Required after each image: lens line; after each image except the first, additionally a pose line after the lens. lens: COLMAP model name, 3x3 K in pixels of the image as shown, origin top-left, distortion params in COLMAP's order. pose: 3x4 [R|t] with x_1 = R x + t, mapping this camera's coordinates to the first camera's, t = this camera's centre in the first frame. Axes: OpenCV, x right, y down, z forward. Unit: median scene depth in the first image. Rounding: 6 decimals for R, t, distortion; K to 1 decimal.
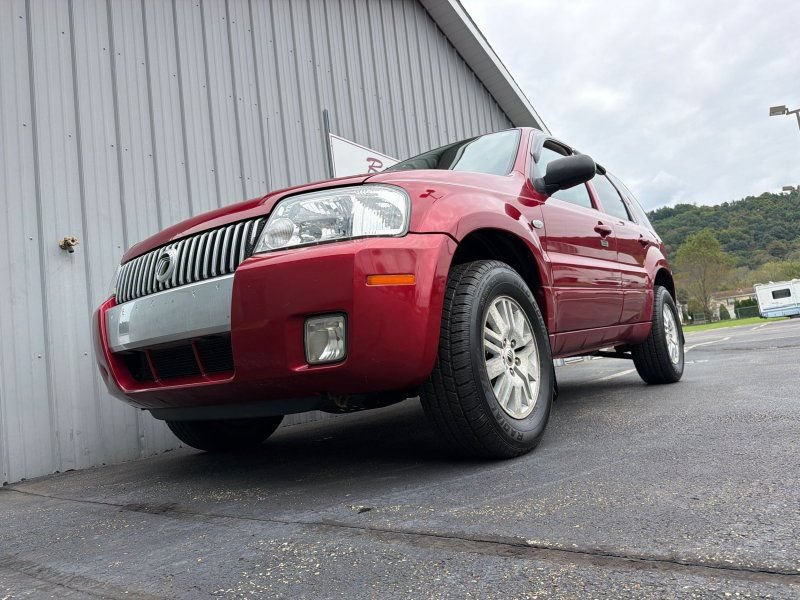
lens RADIAL K [[566.6, 0, 398.0], [0, 566.6, 298.9], [0, 0, 1]] dist [0.011693, -0.018937]
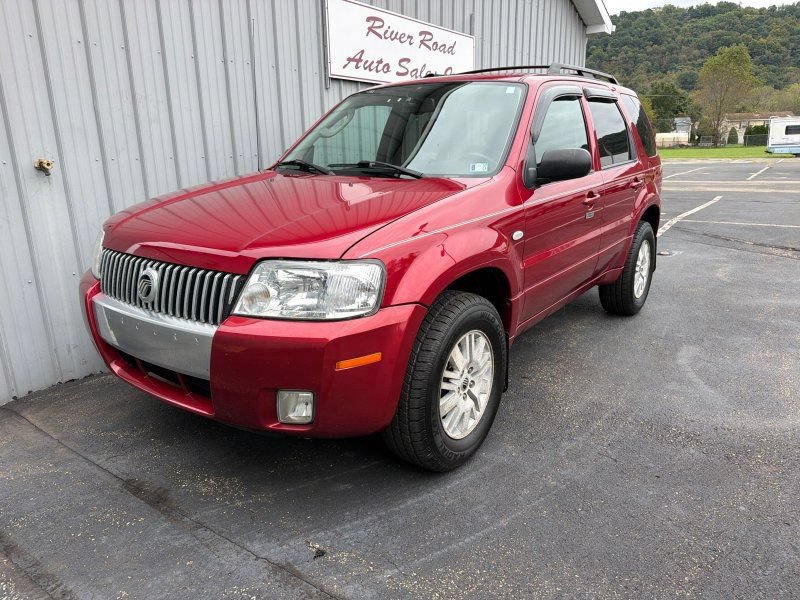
lens RADIAL K [[566.6, 0, 397.6], [0, 566.6, 300.2], [0, 0, 1]] dist [0.011693, -0.018937]
pose [[0.994780, 0.095596, 0.035700, 0.006844], [-0.102035, 0.927095, 0.360671, -0.281232], [0.001382, -0.362431, 0.932010, 0.014909]]
